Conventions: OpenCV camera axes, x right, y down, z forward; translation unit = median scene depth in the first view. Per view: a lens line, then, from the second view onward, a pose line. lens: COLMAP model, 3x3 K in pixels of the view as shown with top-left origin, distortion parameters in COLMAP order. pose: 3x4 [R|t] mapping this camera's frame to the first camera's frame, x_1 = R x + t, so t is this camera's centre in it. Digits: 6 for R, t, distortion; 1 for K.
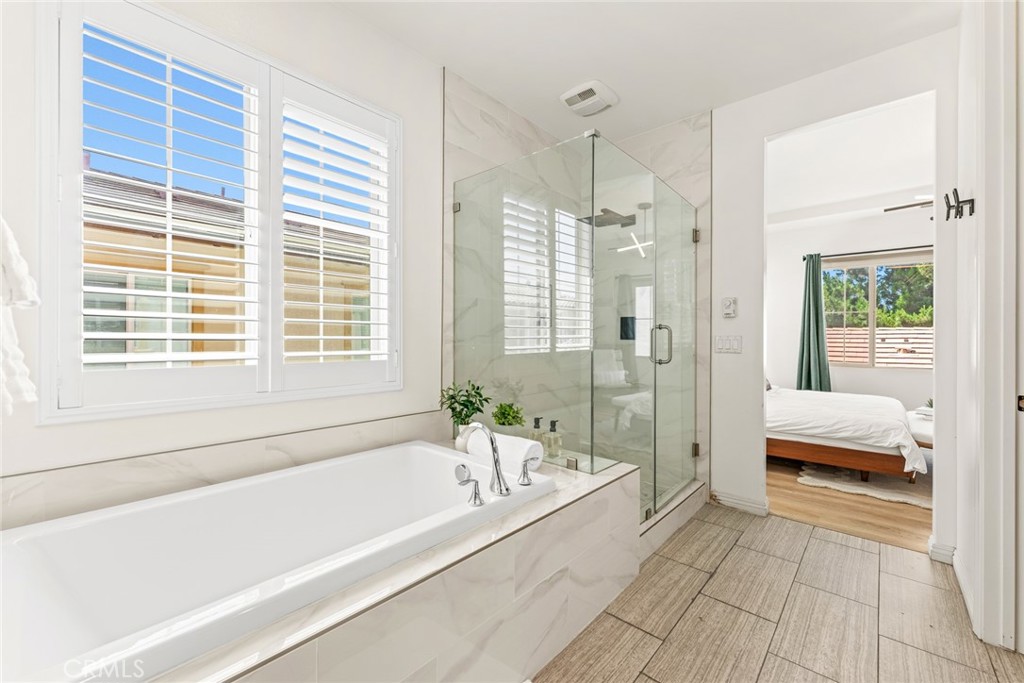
lens RADIAL K [[415.2, 0, 509.2], [0, 415.2, 343.1], [0, 0, 1]] dist [0.000602, -0.000101]
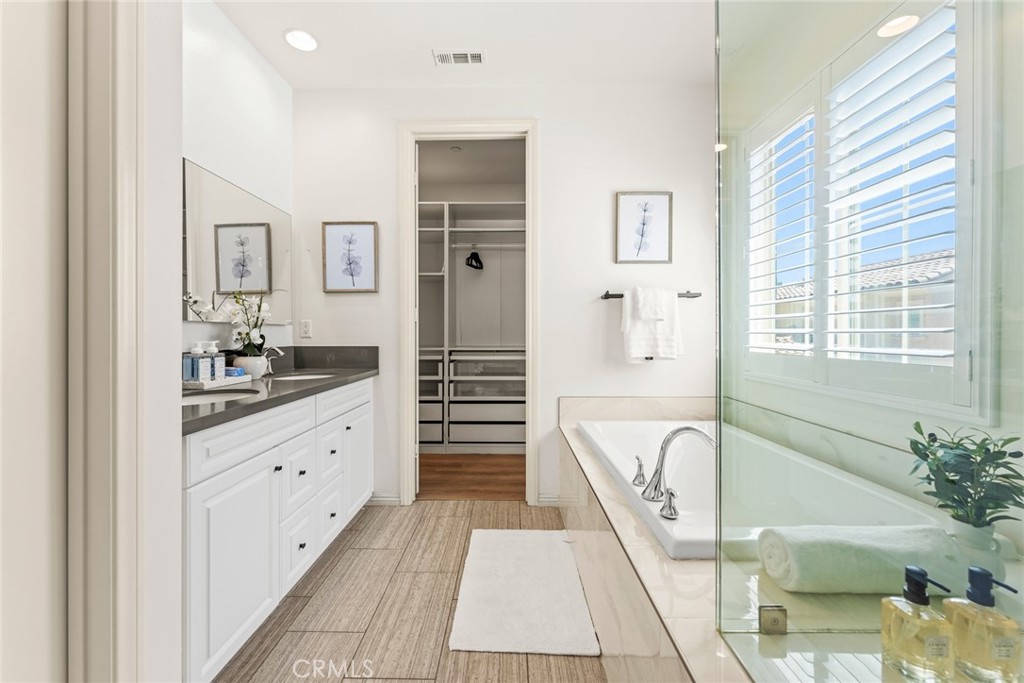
lens RADIAL K [[415.2, 0, 508.3], [0, 415.2, 341.1], [0, 0, 1]] dist [0.000602, -0.000101]
pose [[-0.747024, 0.002567, -0.664793, 0.760097], [0.000772, 0.999995, 0.002994, 0.010300], [0.664797, 0.001723, -0.747022, 1.736855]]
